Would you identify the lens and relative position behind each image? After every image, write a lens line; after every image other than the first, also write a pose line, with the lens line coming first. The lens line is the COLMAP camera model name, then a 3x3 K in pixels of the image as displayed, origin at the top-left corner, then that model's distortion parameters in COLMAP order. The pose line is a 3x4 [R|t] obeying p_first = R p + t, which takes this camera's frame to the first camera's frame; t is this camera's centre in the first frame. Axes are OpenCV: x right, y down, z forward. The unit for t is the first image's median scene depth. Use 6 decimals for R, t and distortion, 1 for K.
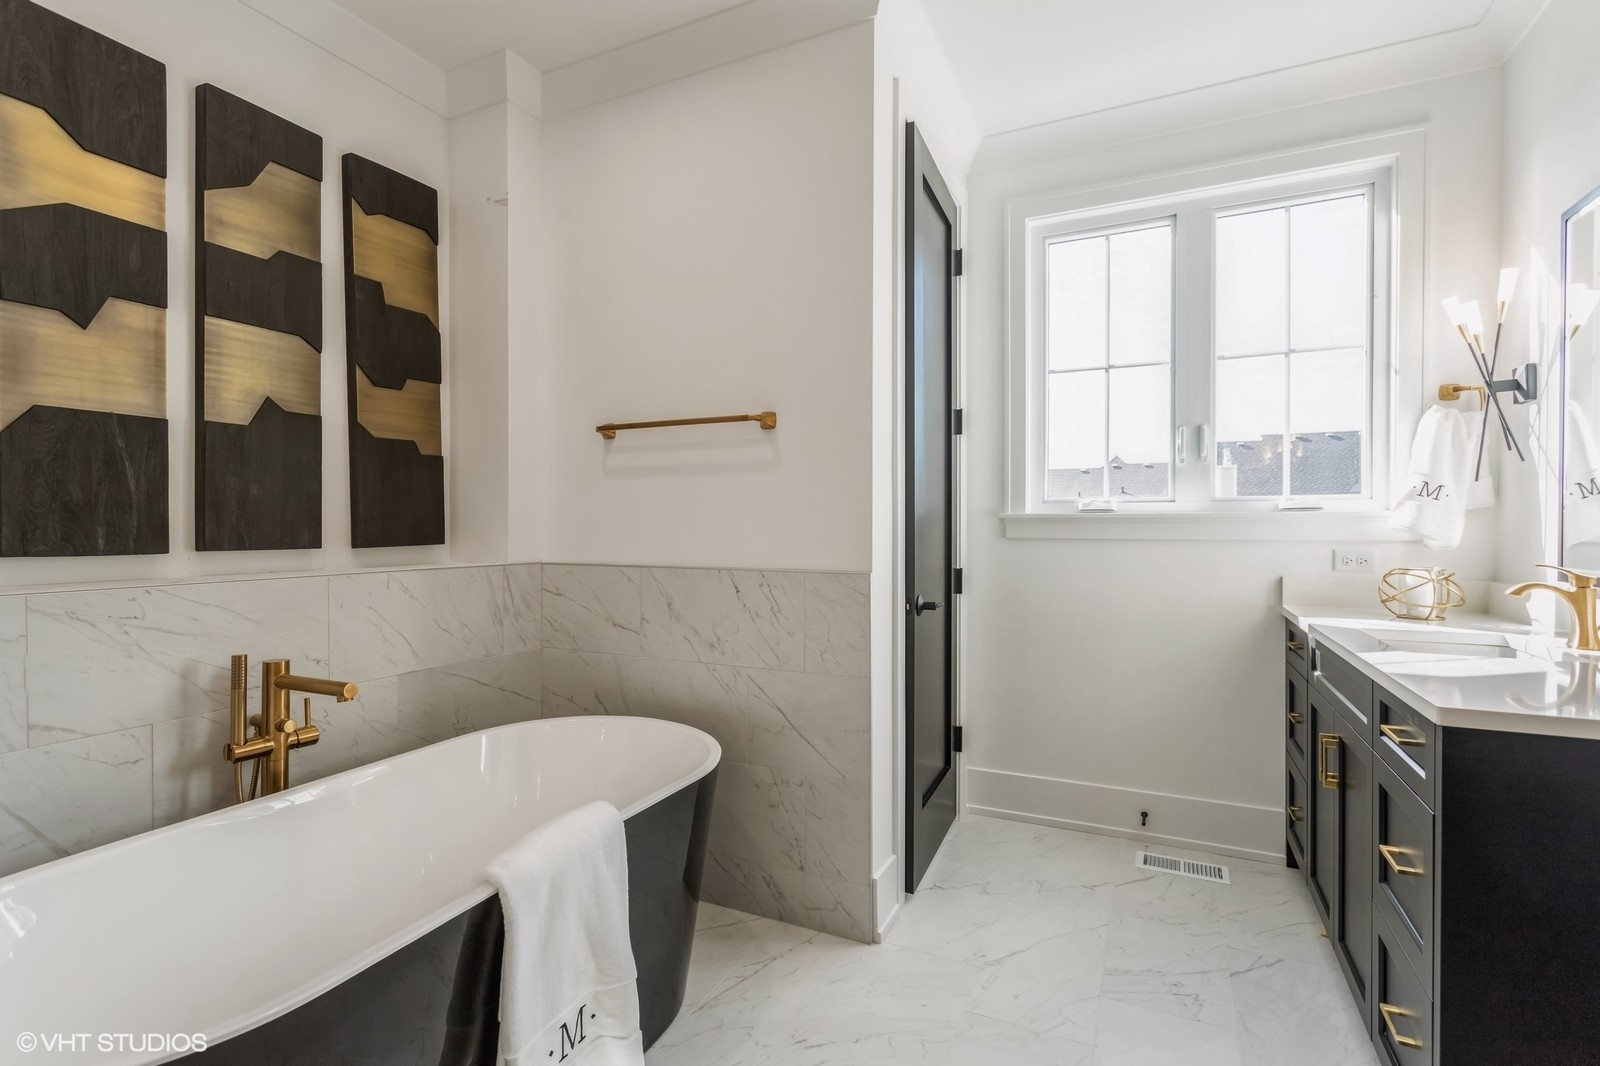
lens RADIAL K [[768.6, 0, 798.3], [0, 768.6, 527.9], [0, 0, 1]] dist [0.009673, 0.001707]
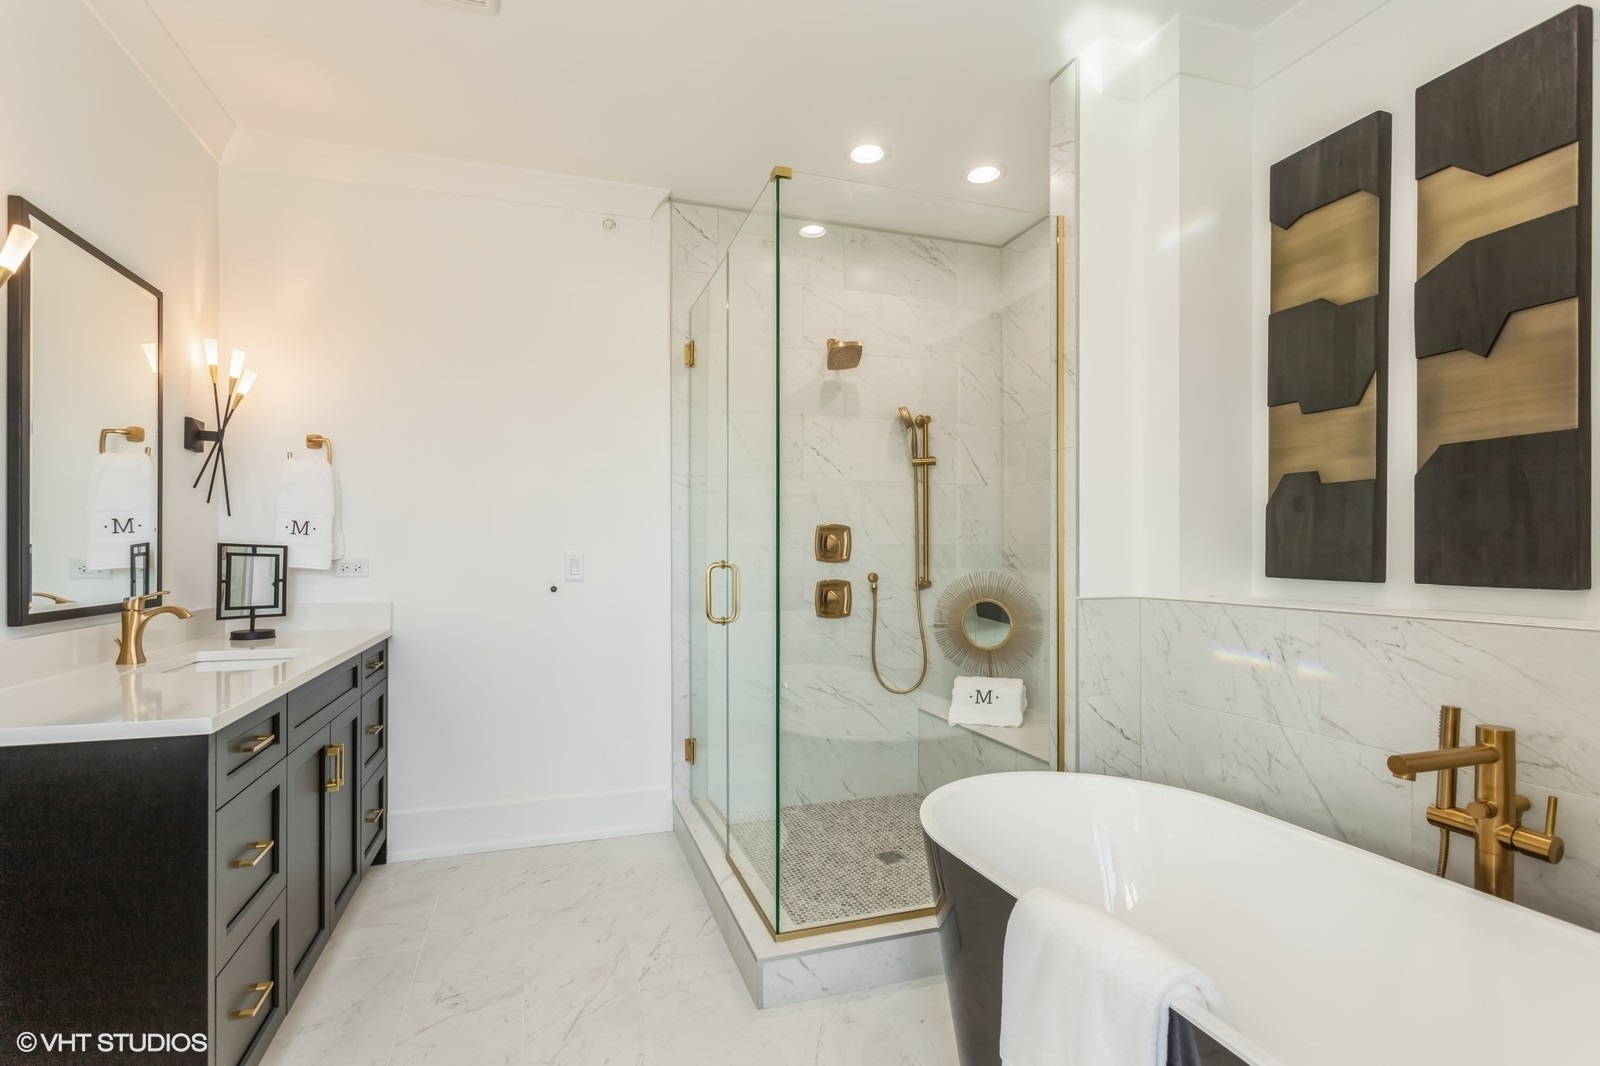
lens RADIAL K [[768.6, 0, 799.1], [0, 768.6, 558.3], [0, 0, 1]] dist [0.009673, 0.001707]
pose [[-0.726331, 0.001219, -0.687344, 0.417332], [-0.007274, 0.999929, 0.009460, -0.003770], [0.687306, 0.011871, -0.726271, 1.185419]]
